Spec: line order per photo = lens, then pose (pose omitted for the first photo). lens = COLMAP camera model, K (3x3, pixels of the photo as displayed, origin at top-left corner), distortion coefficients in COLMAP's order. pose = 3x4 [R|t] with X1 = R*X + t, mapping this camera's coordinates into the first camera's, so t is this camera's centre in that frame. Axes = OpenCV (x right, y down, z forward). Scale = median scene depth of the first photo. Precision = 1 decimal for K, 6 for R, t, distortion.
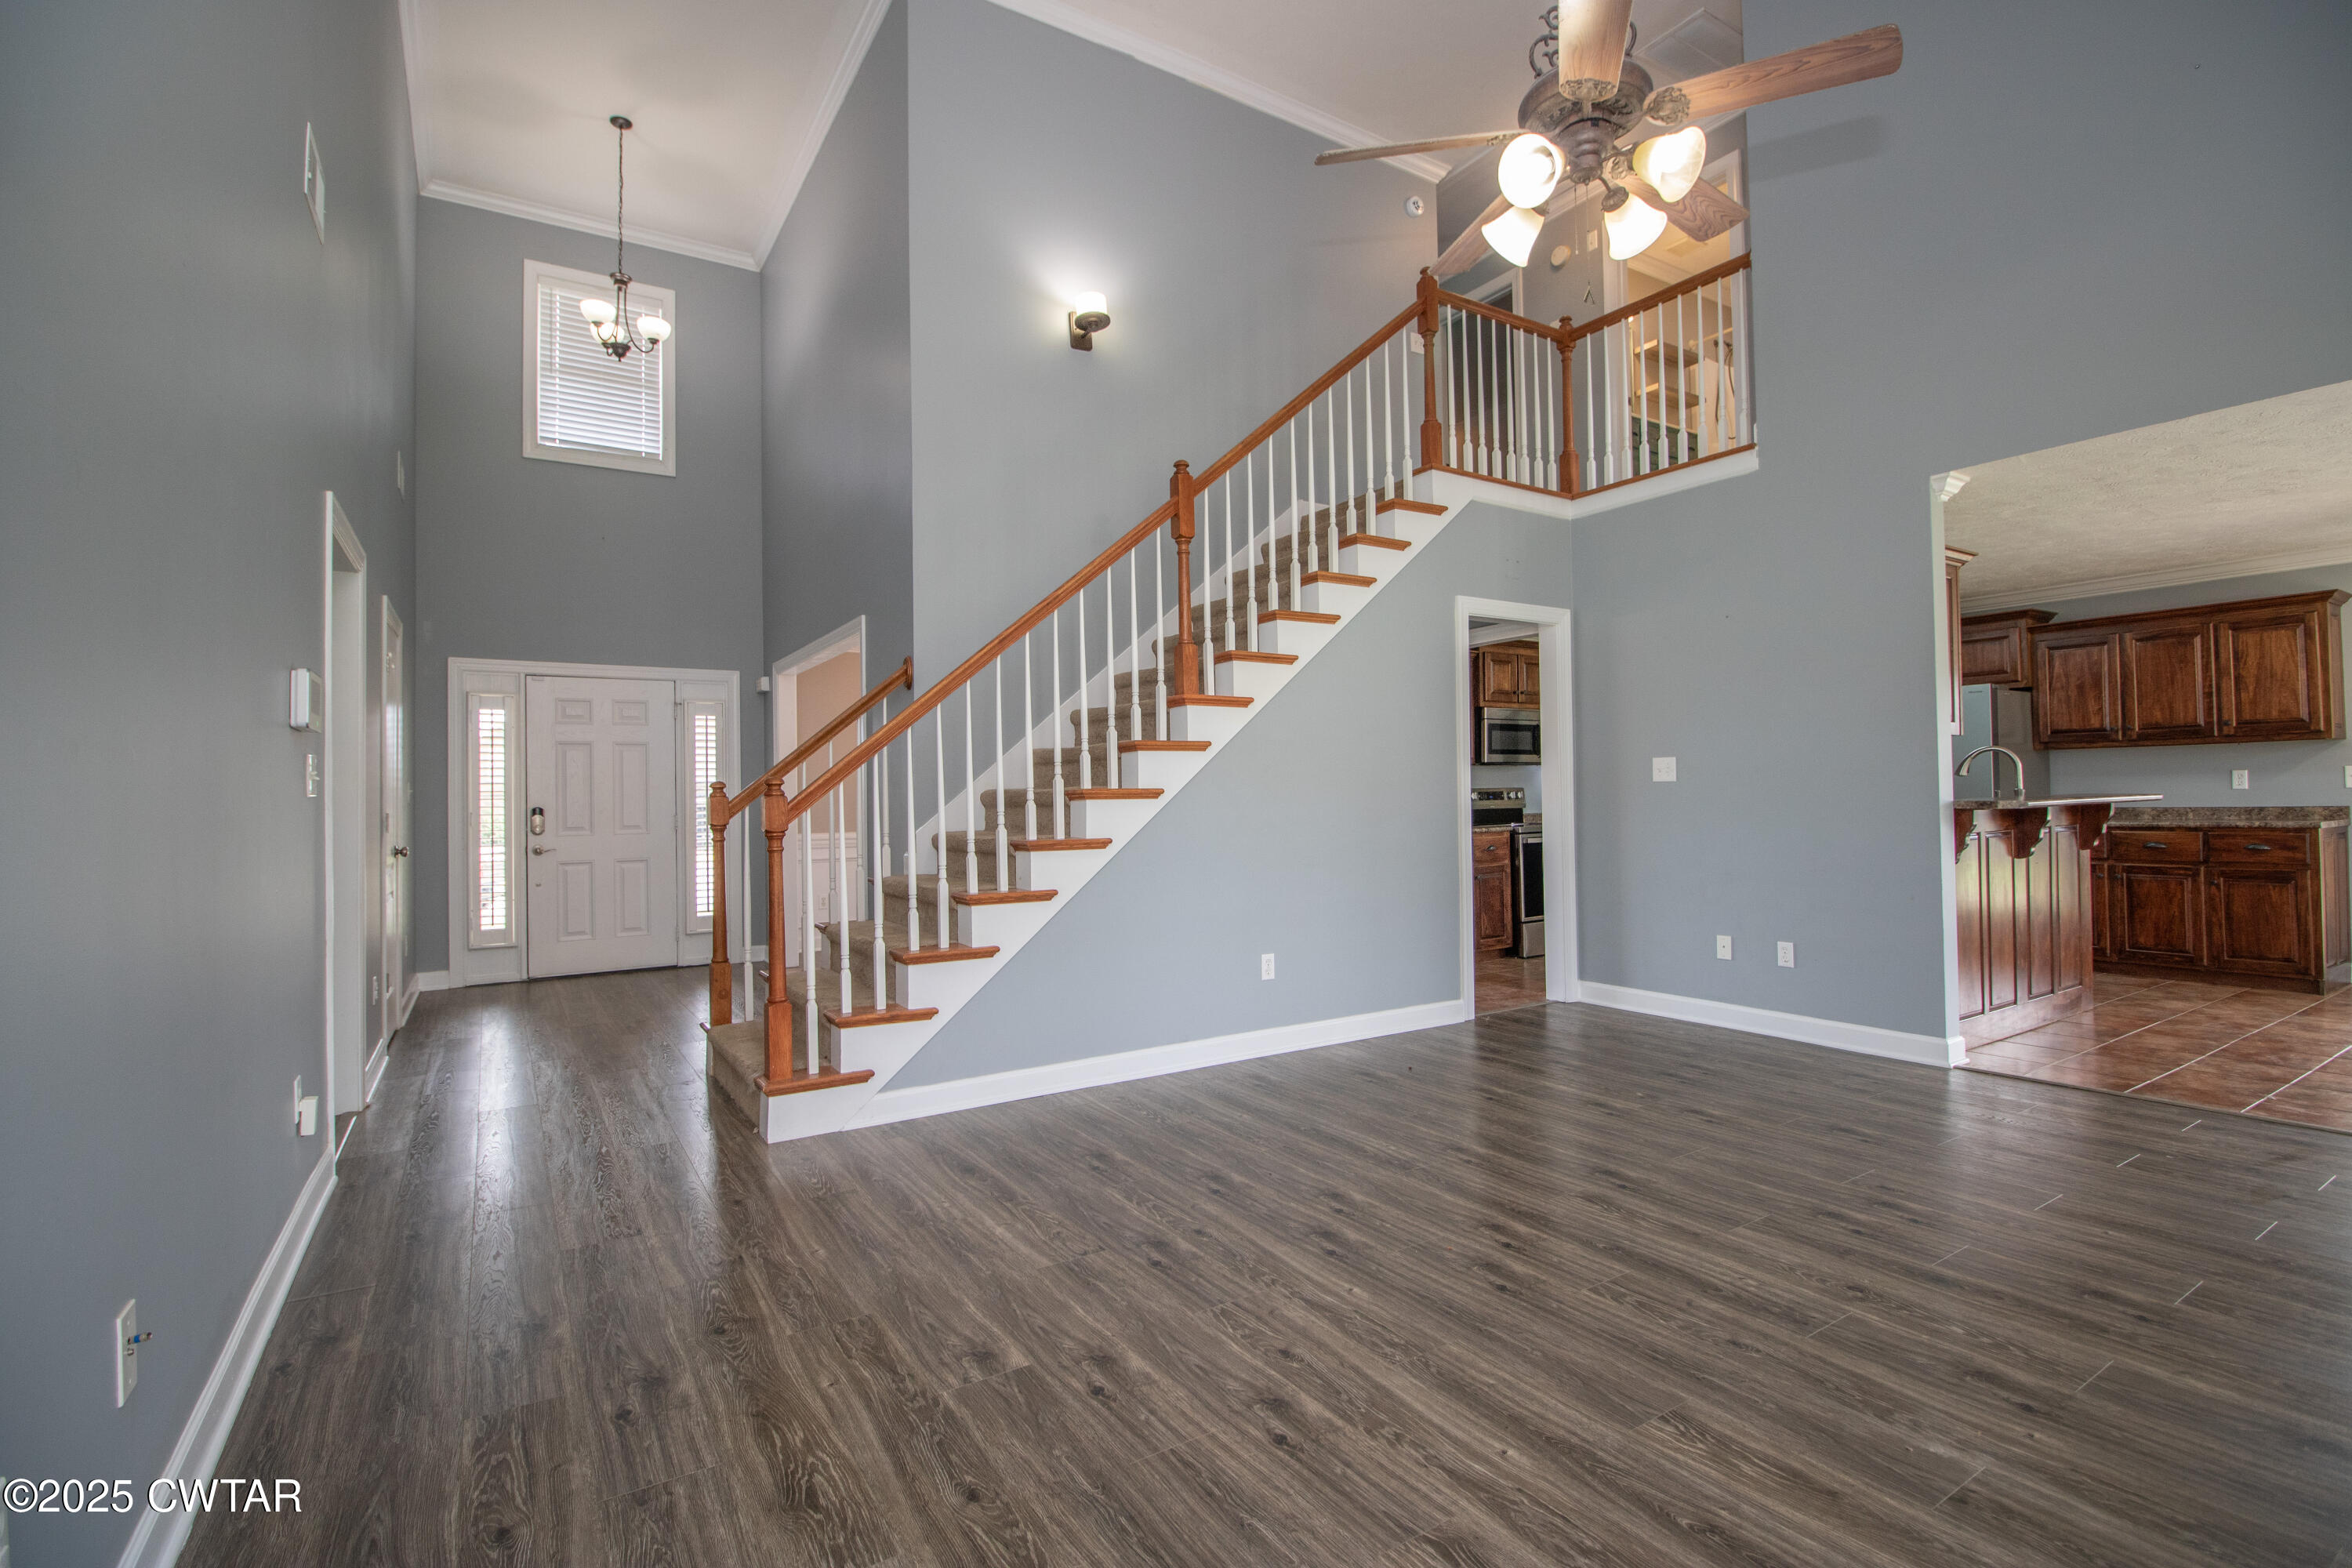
lens RADIAL K [[1082.0, 0, 1183.4], [0, 1082.0, 774.5], [0, 0, 1]] dist [-0.003240, -0.011589]
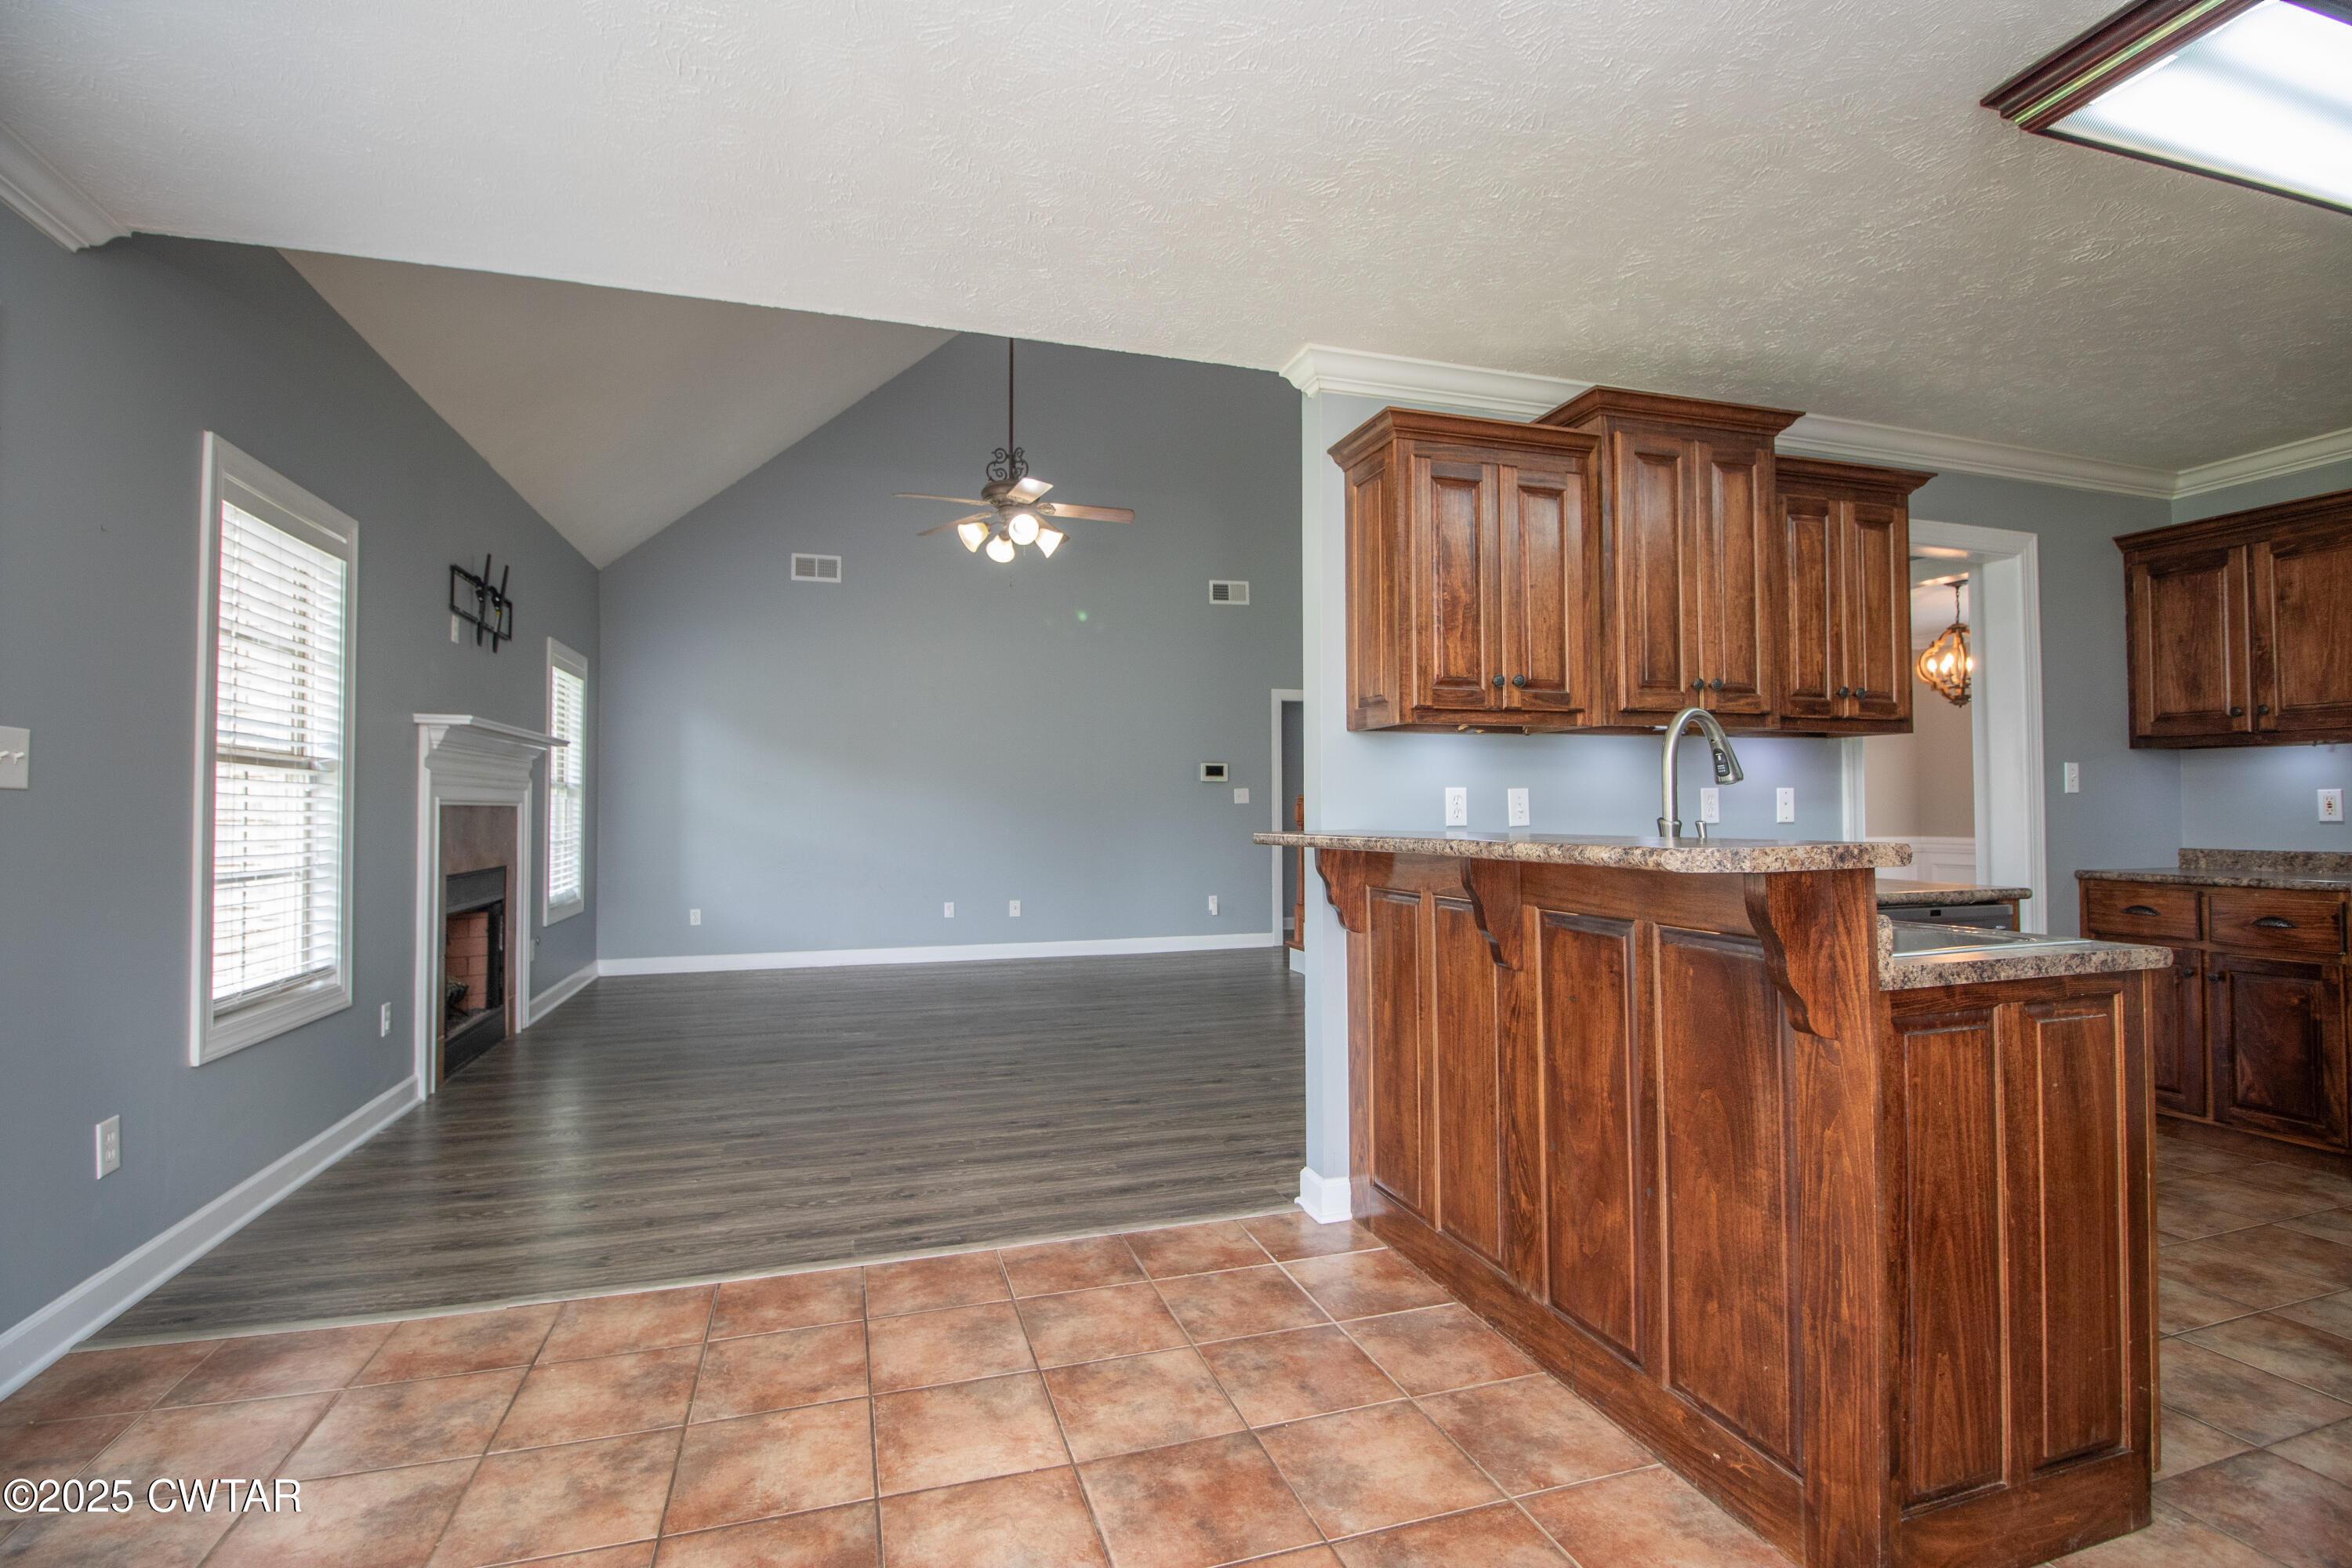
lens RADIAL K [[1082.0, 0, 1183.6], [0, 1082.0, 775.7], [0, 0, 1]] dist [-0.003240, -0.011589]
pose [[-0.249611, -0.012255, -0.968269, 1.547899], [0.028423, 0.999396, -0.019976, 0.001139], [0.967929, -0.032507, -0.249112, 1.206021]]
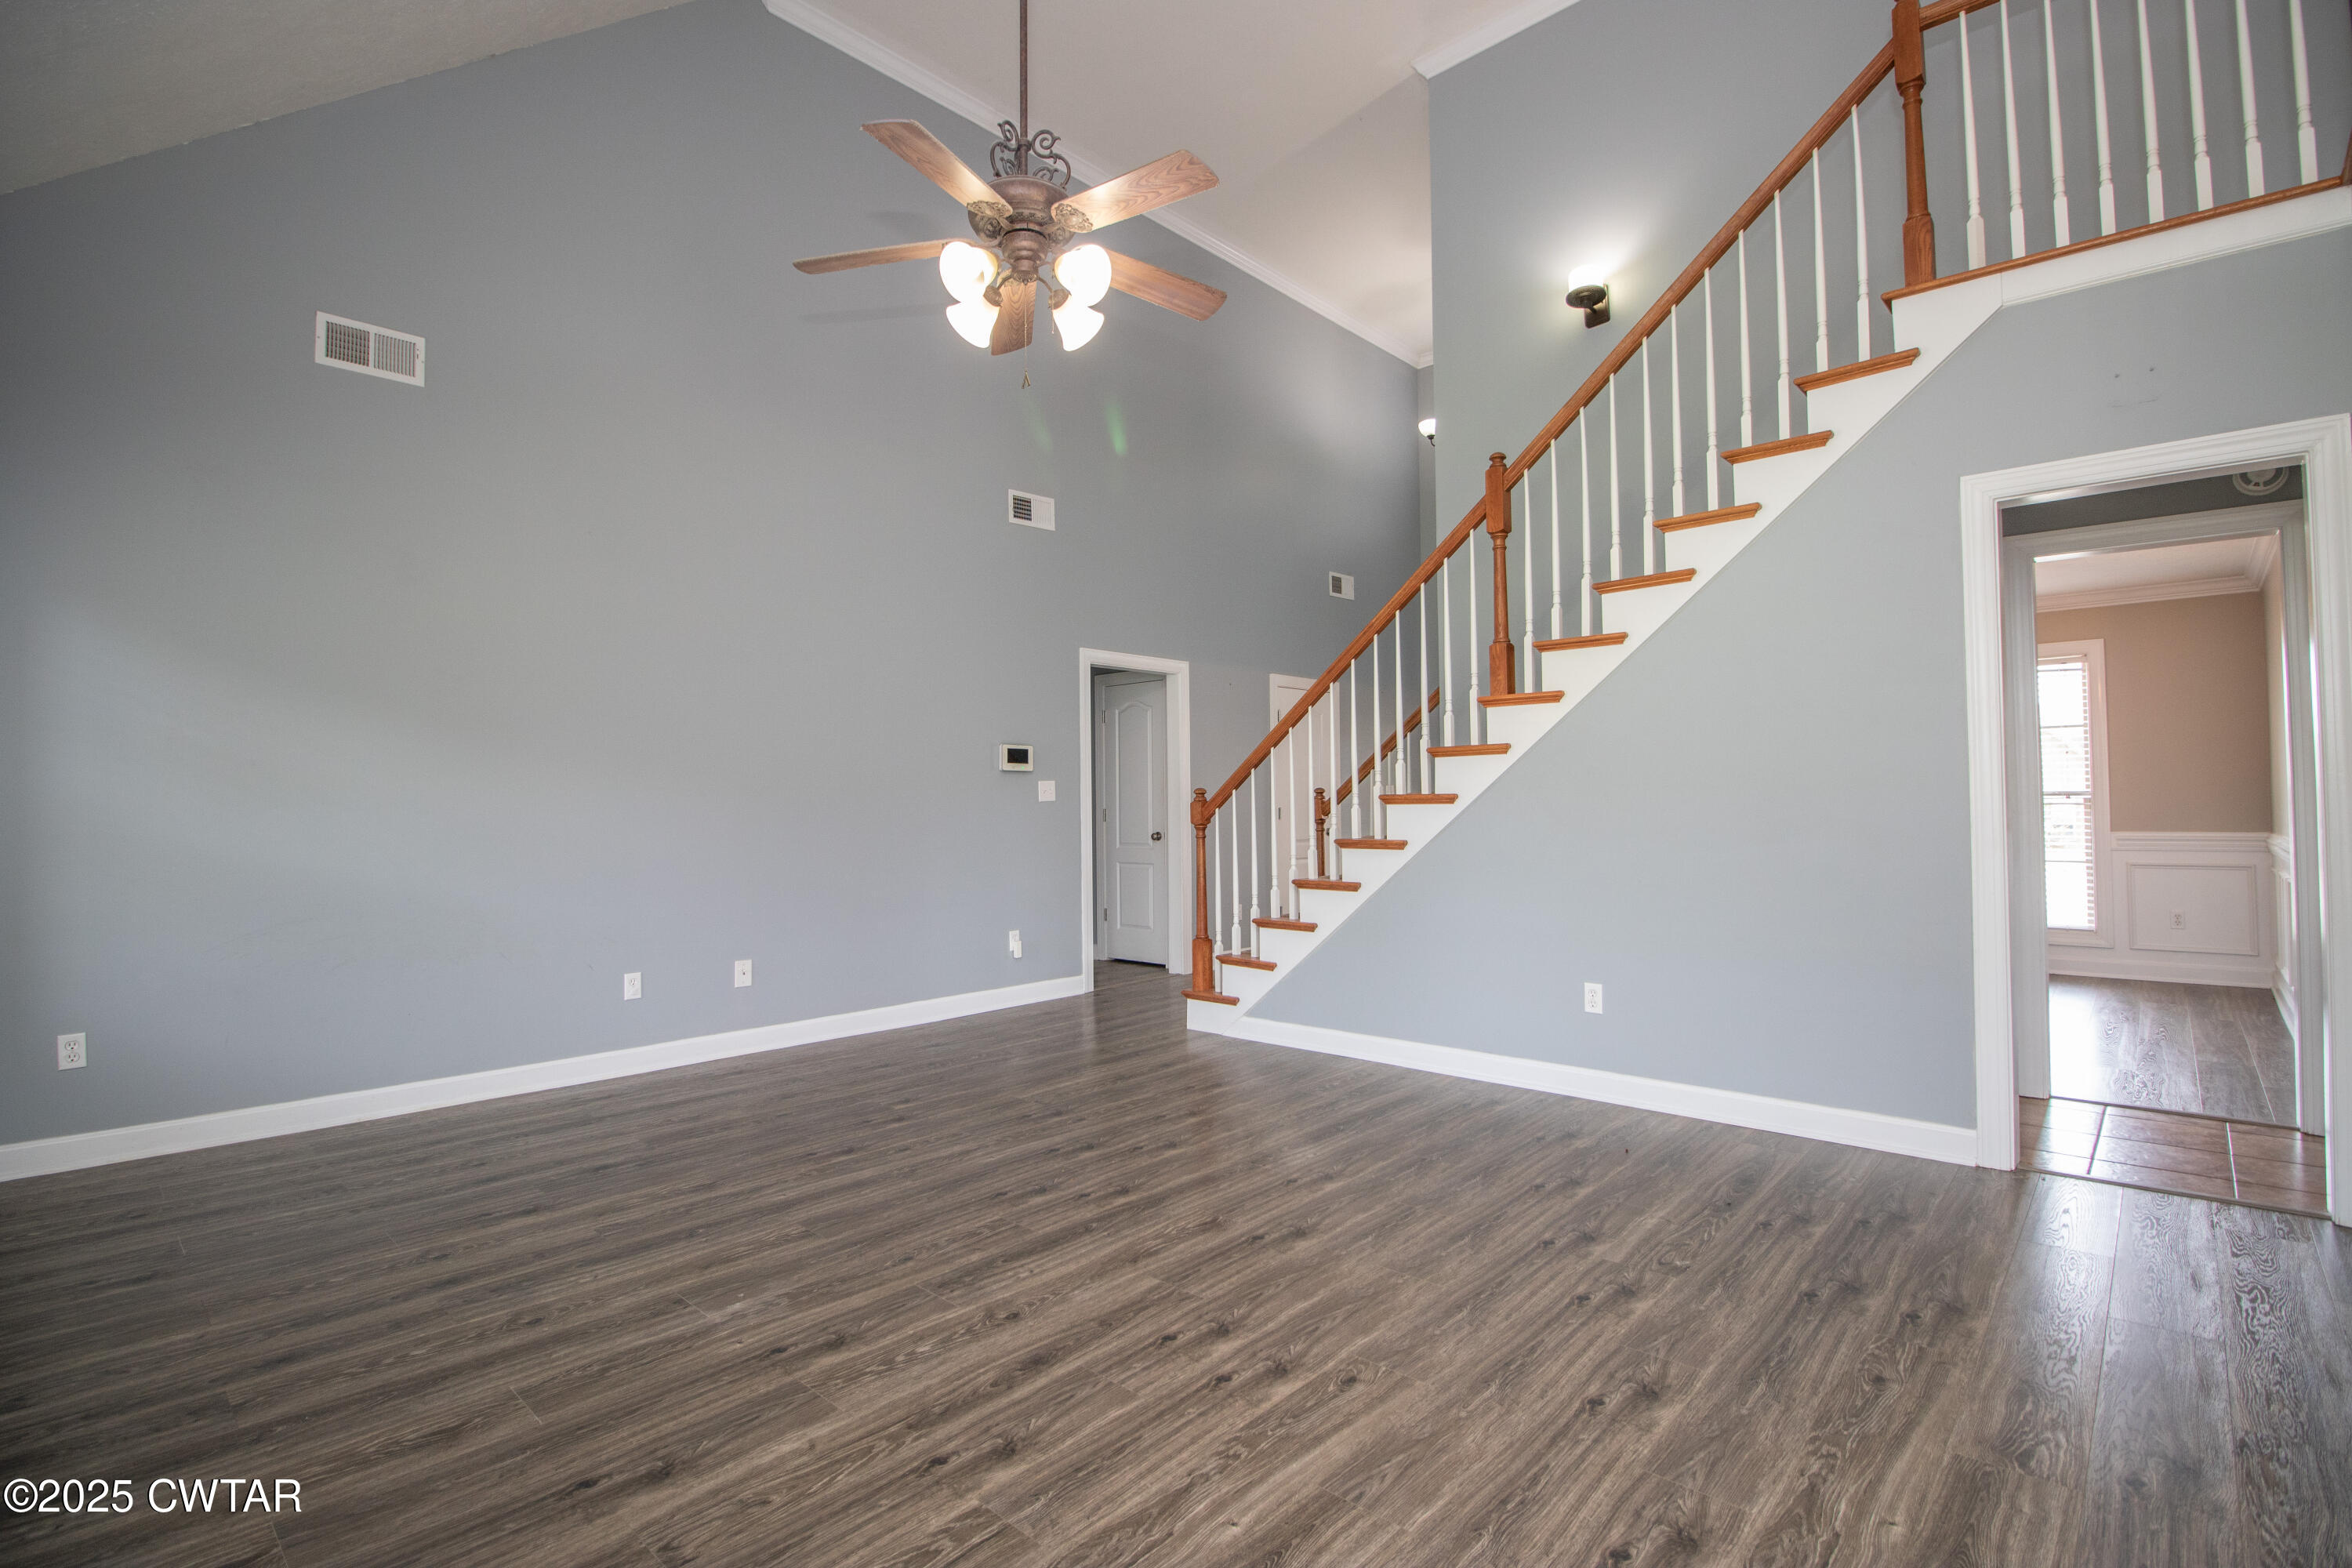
lens RADIAL K [[1082.0, 0, 1186.7], [0, 1082.0, 776.5], [0, 0, 1]] dist [-0.003240, -0.011589]
pose [[0.260551, -0.013875, -0.965360, 0.988052], [0.027704, 0.999592, -0.006889, -0.003390], [0.965063, -0.024950, 0.260829, 0.550091]]
